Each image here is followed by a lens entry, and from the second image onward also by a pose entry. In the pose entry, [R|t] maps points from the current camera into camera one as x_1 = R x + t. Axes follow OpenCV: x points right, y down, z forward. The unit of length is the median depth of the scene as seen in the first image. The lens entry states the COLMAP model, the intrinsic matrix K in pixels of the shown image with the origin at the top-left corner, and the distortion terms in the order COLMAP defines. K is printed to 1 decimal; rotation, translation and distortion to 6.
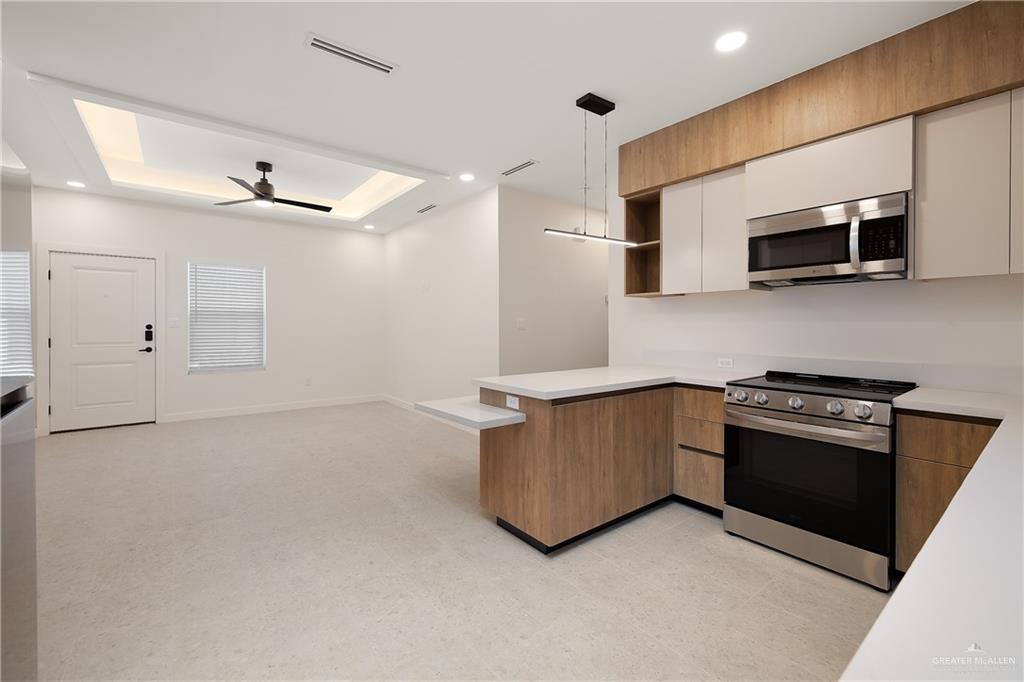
lens RADIAL K [[438.8, 0, 511.8], [0, 438.8, 325.0], [0, 0, 1]] dist [-0.002357, -0.000032]
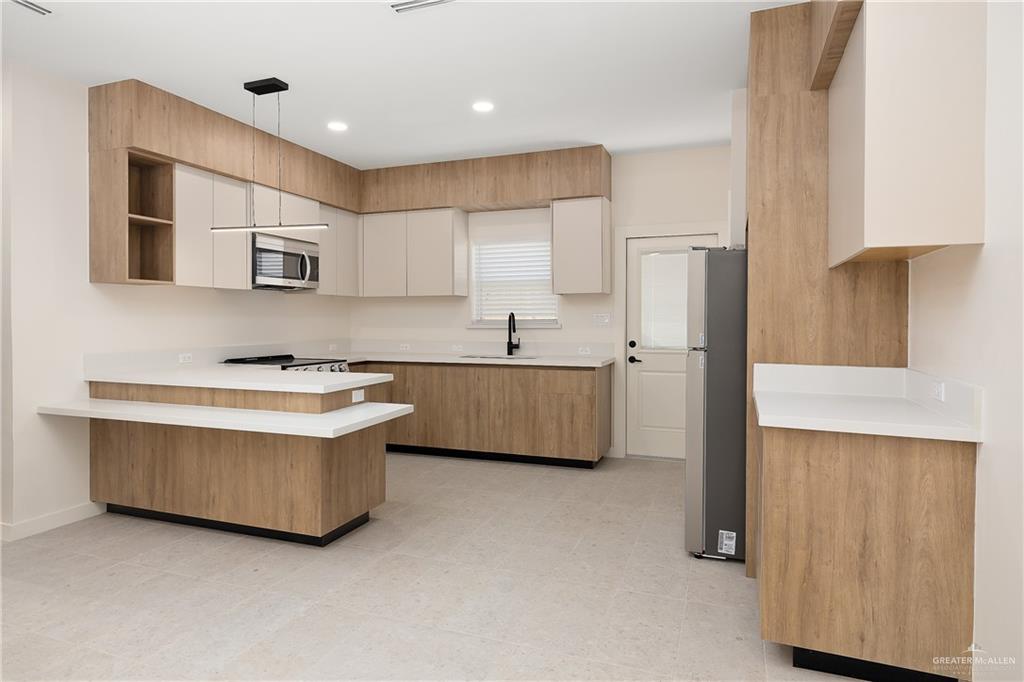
lens RADIAL K [[582.1, 0, 512.2], [0, 582.1, 321.9], [0, 0, 1]] dist [-0.084197, -0.000070]
pose [[-0.529829, -0.002619, 0.848101, -1.223441], [-0.000787, 0.999996, 0.002597, 0.001016], [-0.848104, 0.000708, -0.529829, 1.303457]]
